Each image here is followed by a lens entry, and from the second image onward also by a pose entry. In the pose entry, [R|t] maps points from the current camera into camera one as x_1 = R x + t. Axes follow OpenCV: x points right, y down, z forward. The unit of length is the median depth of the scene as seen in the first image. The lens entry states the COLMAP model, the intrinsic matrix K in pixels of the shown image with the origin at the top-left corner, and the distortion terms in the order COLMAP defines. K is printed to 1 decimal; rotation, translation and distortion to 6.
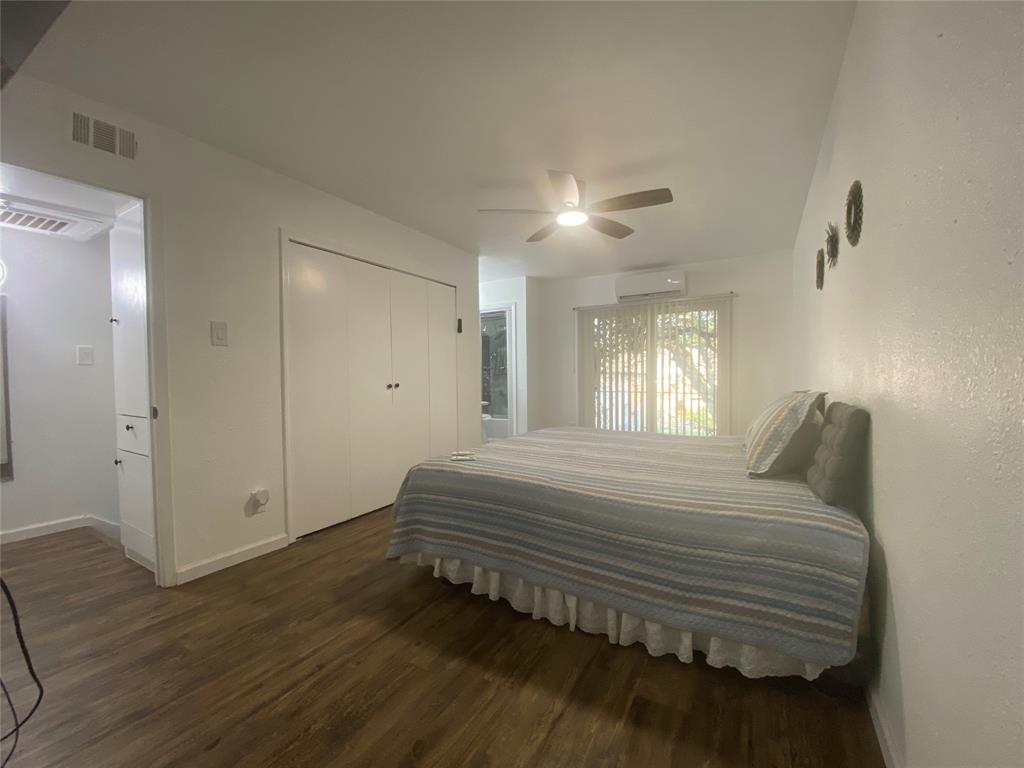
lens RADIAL K [[415.3, 0, 512.3], [0, 415.3, 385.9], [0, 0, 1]] dist [0.018931, -0.019411]
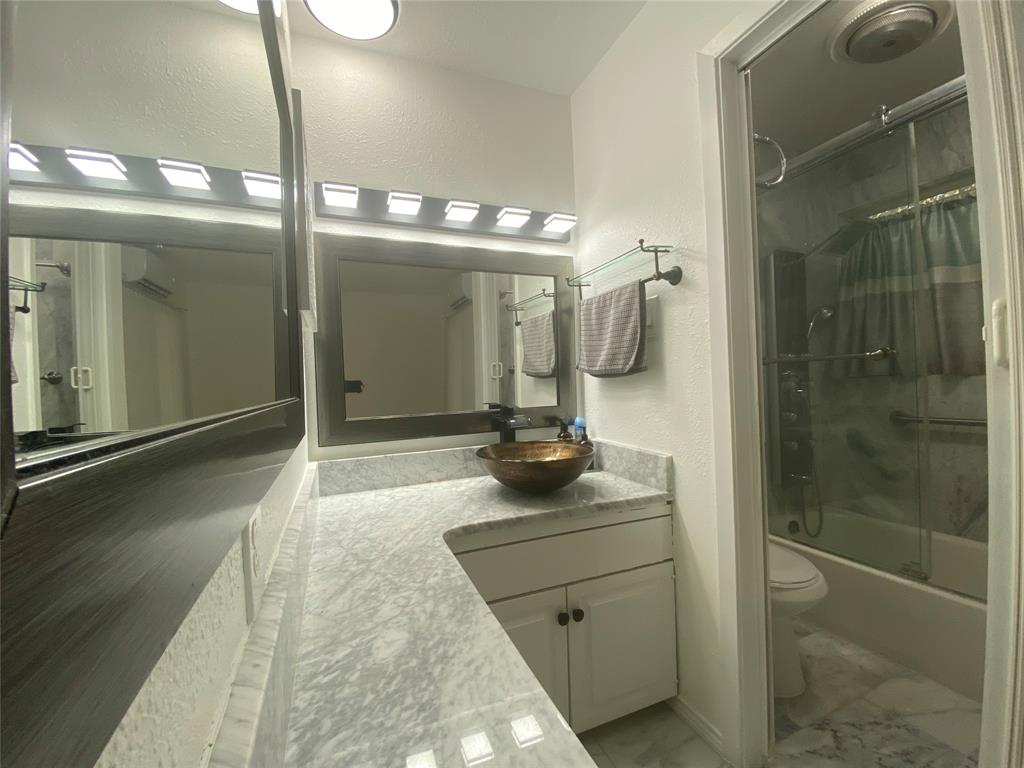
lens RADIAL K [[424.0, 0, 511.4], [0, 424.0, 384.8], [0, 0, 1]] dist [0.026091, -0.023097]
pose [[0.791736, -0.019706, -0.610545, -0.034918], [0.010343, 0.999769, -0.018857, -0.020094], [0.610775, 0.008615, 0.791757, 0.619354]]
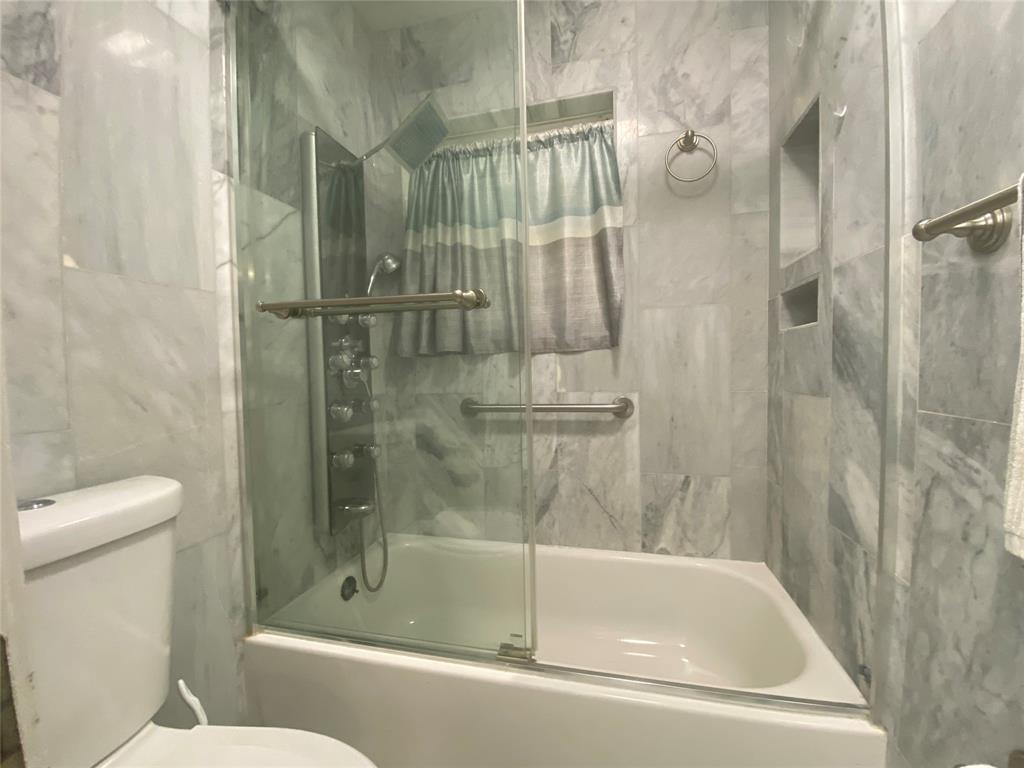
lens RADIAL K [[415.3, 0, 512.3], [0, 415.3, 385.9], [0, 0, 1]] dist [0.018931, -0.019411]
pose [[0.963216, -0.022975, 0.267745, -0.041001], [0.022942, 0.999732, 0.003252, -0.012179], [-0.267748, 0.003010, 0.963484, 0.781418]]
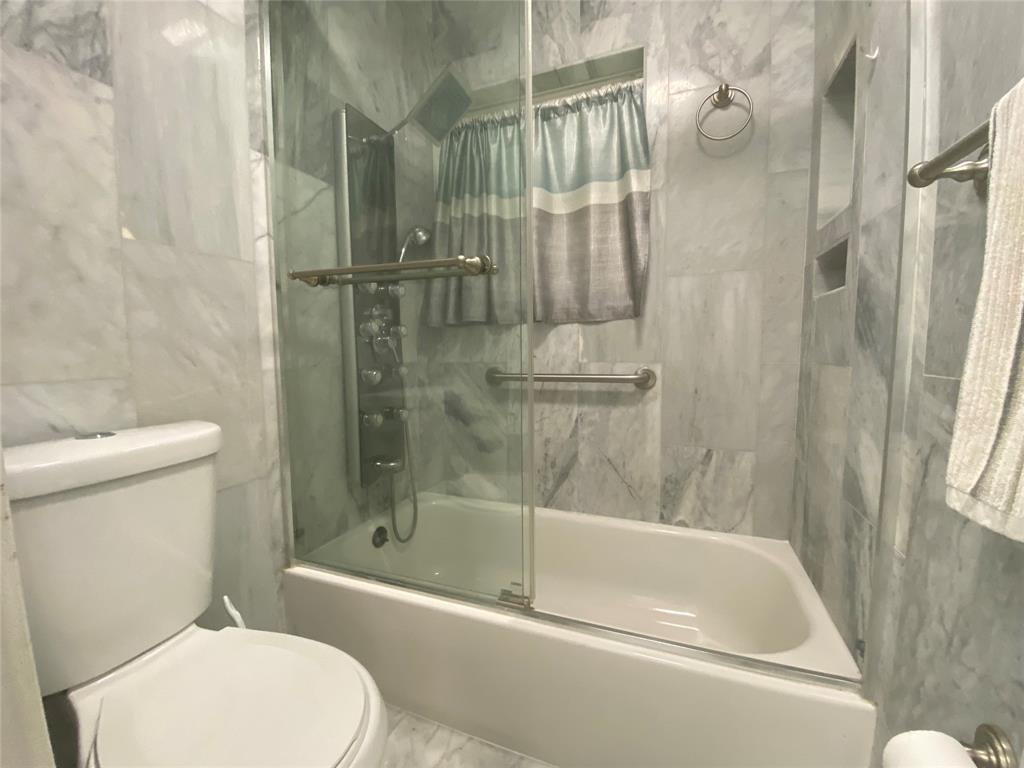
lens RADIAL K [[415.3, 0, 512.3], [0, 415.3, 385.9], [0, 0, 1]] dist [0.018931, -0.019411]
pose [[0.989679, -0.013612, 0.142656, -0.027124], [0.006137, 0.998591, 0.052710, -0.007262], [-0.143173, -0.051290, 0.988368, 0.773159]]
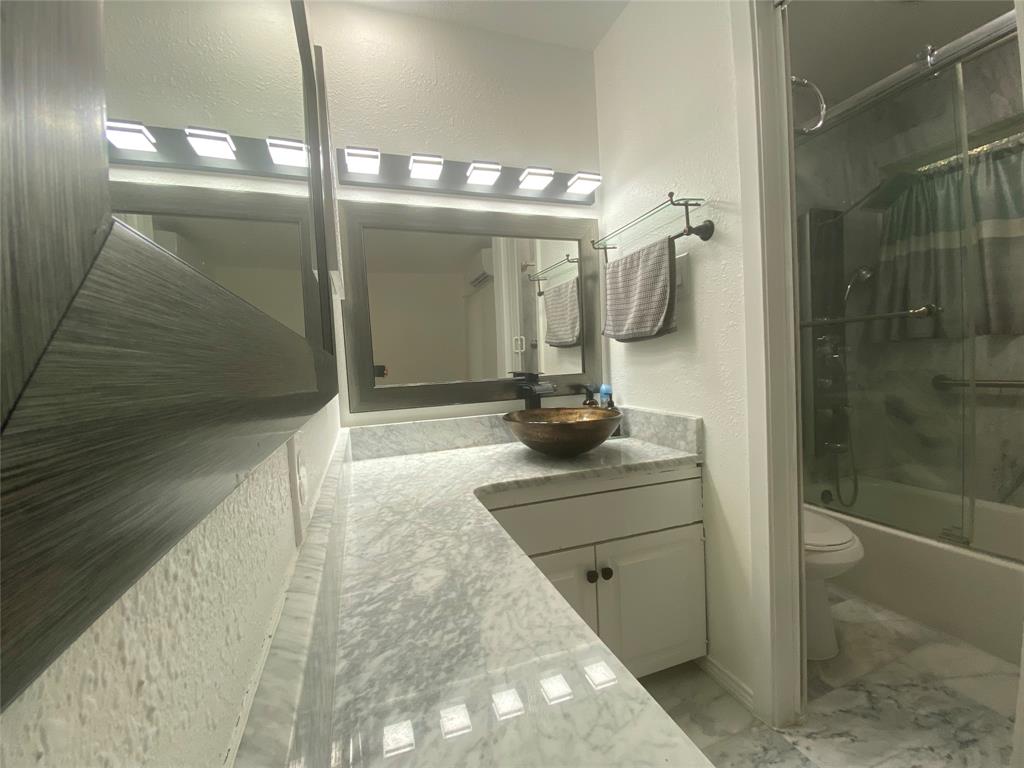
lens RADIAL K [[424.0, 0, 511.4], [0, 424.0, 384.8], [0, 0, 1]] dist [0.026091, -0.023097]
pose [[0.759929, -0.004182, -0.649993, -0.036805], [0.025808, 0.999385, 0.023743, -0.012658], [0.649494, -0.034818, 0.759569, 0.618294]]
